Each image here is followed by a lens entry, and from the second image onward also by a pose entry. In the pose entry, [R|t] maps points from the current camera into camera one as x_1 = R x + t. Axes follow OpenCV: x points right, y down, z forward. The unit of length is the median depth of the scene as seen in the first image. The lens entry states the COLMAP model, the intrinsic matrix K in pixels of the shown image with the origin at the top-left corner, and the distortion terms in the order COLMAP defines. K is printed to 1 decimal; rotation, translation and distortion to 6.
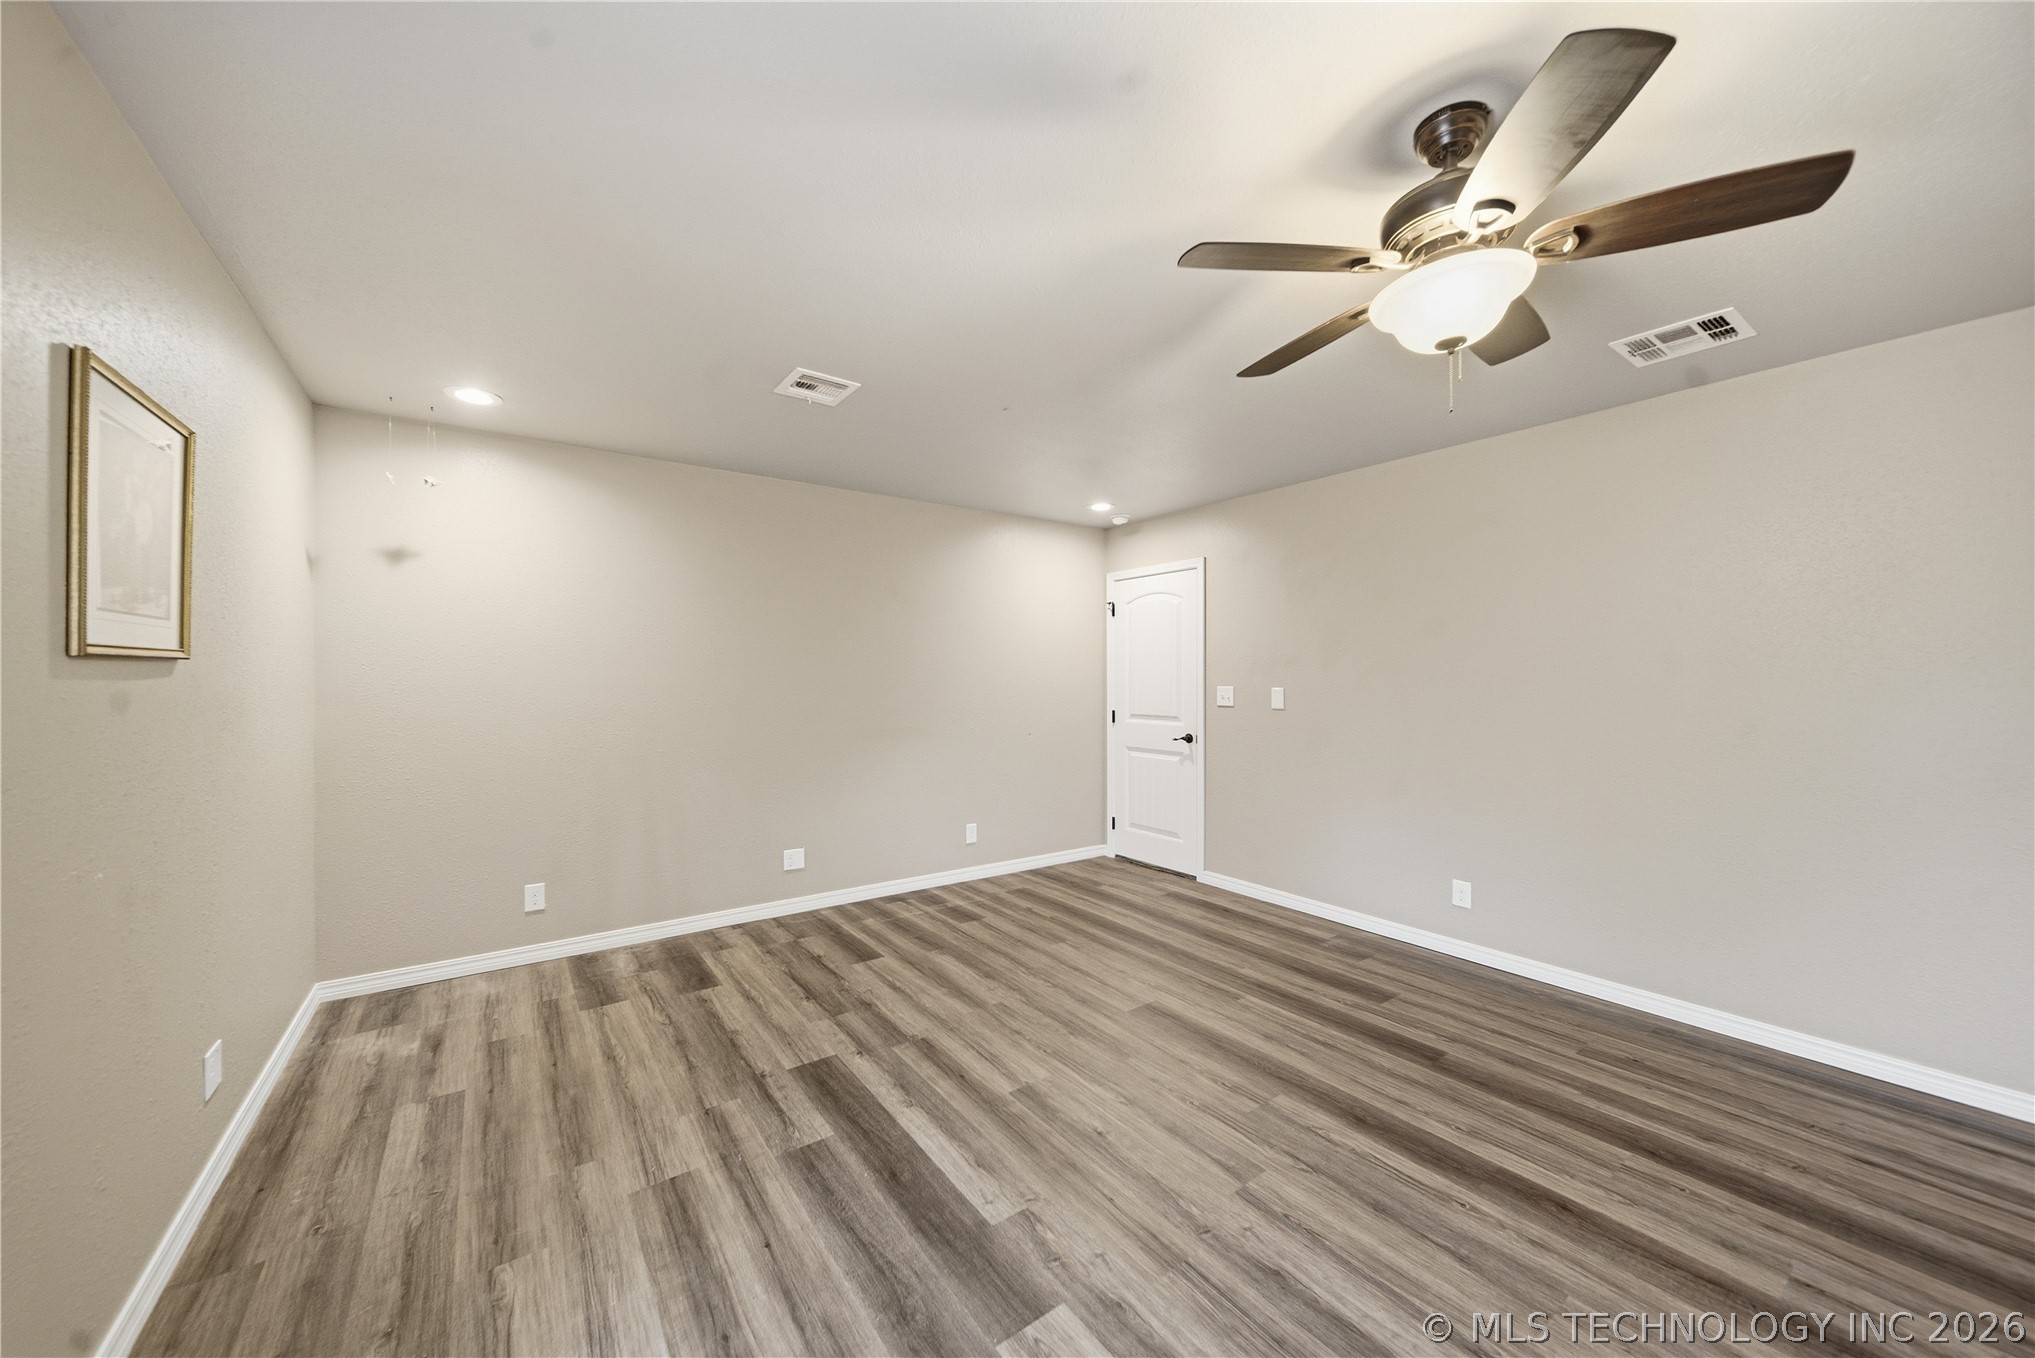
lens RADIAL K [[740.9, 0, 1003.6], [0, 740.9, 678.6], [0, 0, 1]] dist [0.001244, 0.000076]
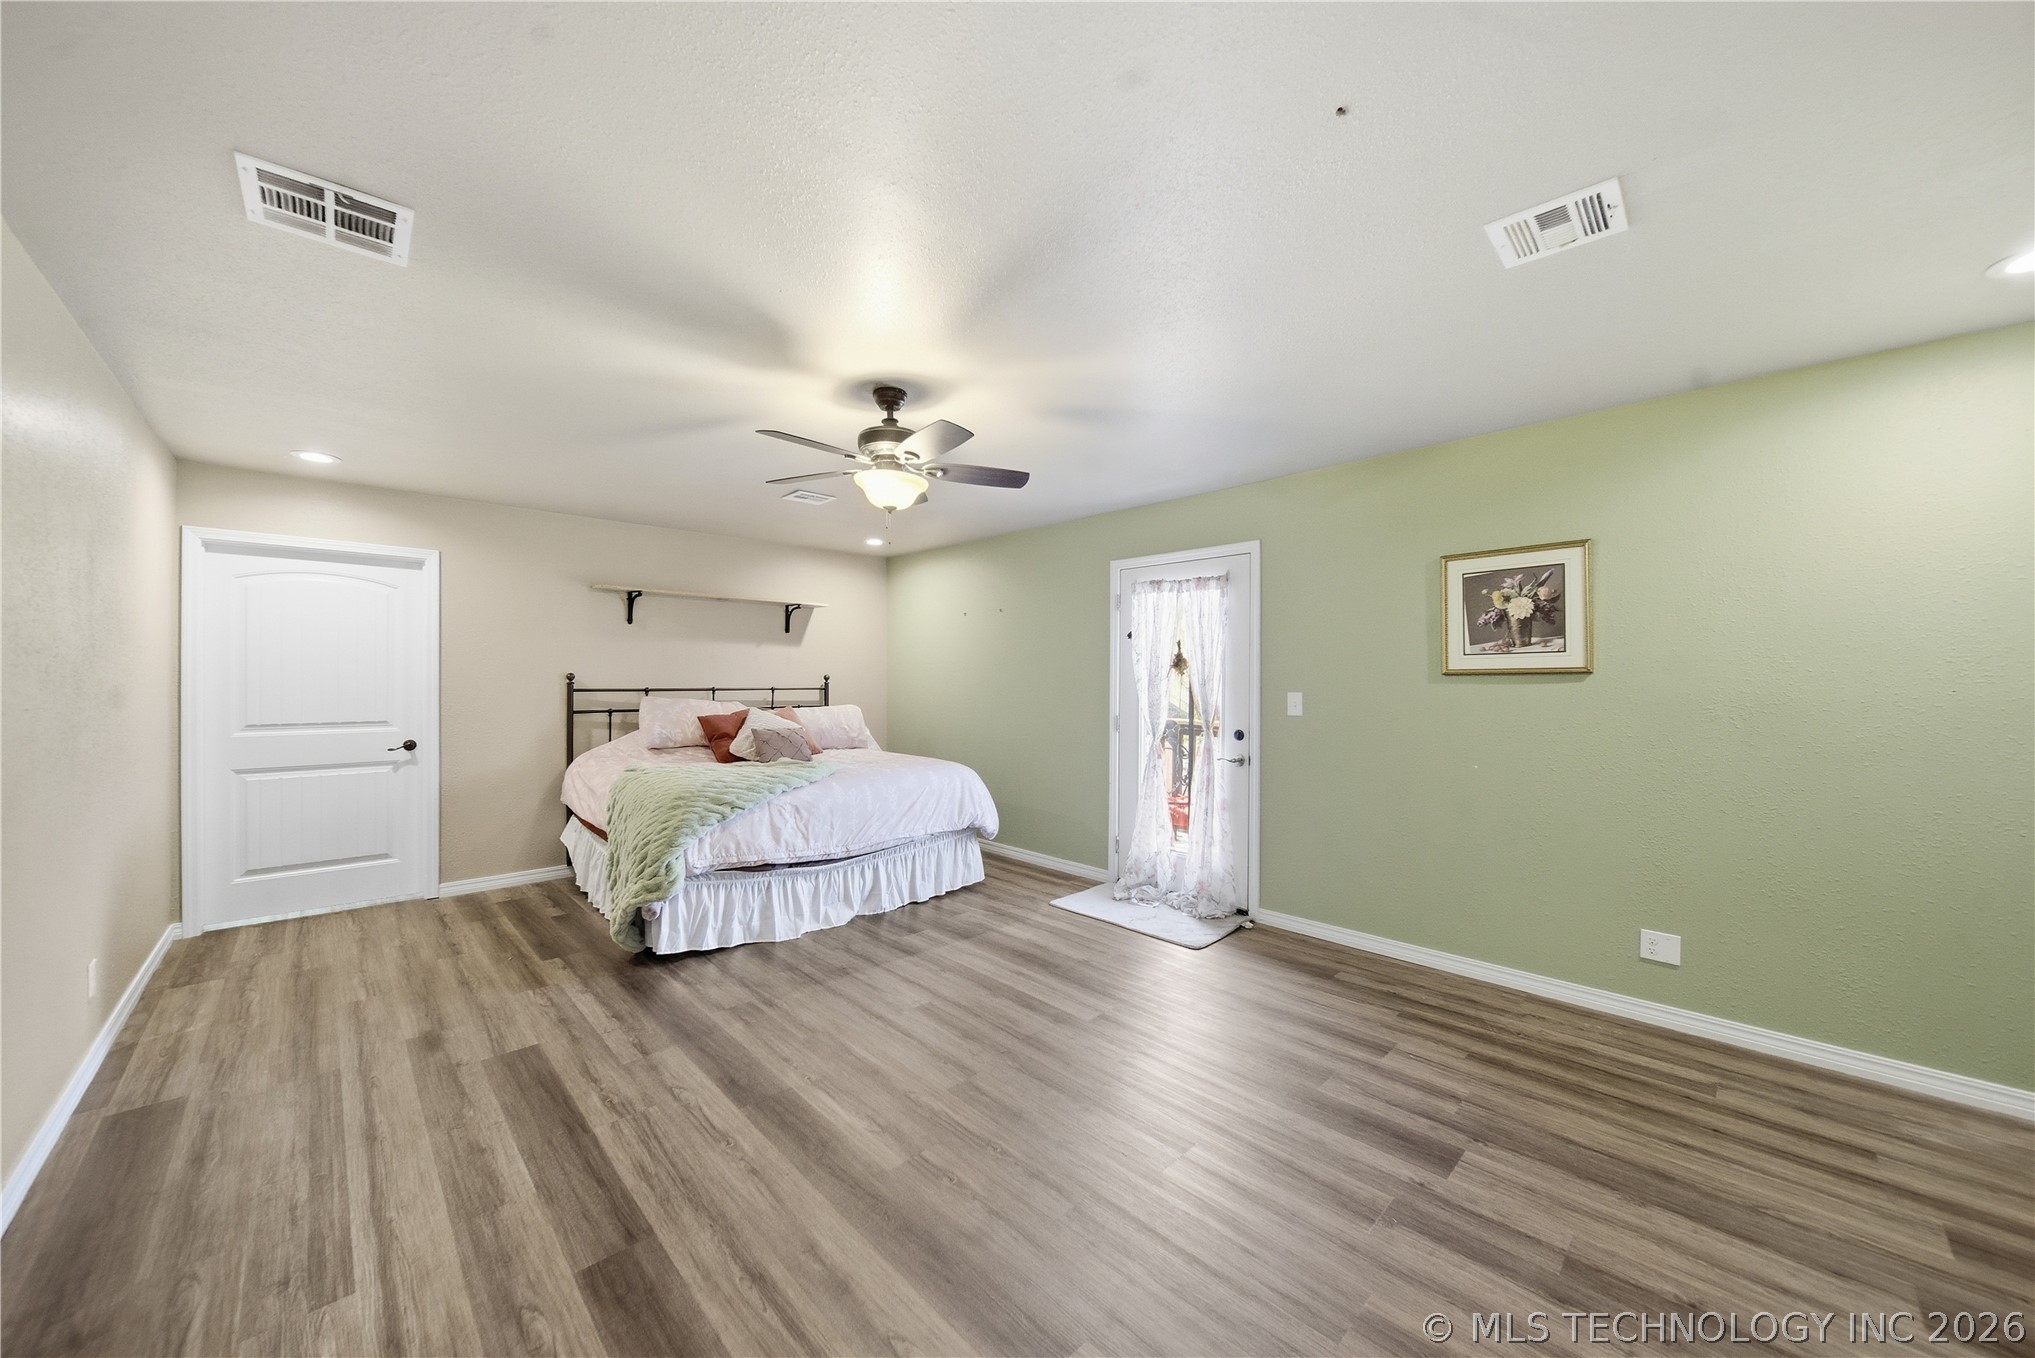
lens RADIAL K [[740.9, 0, 1024.8], [0, 740.9, 684.0], [0, 0, 1]] dist [0.001244, 0.000076]
pose [[-0.985164, -0.003796, -0.171573, 0.382002], [-0.004264, 0.999988, 0.002359, 0.001012], [0.171562, 0.003055, -0.985169, 1.928939]]
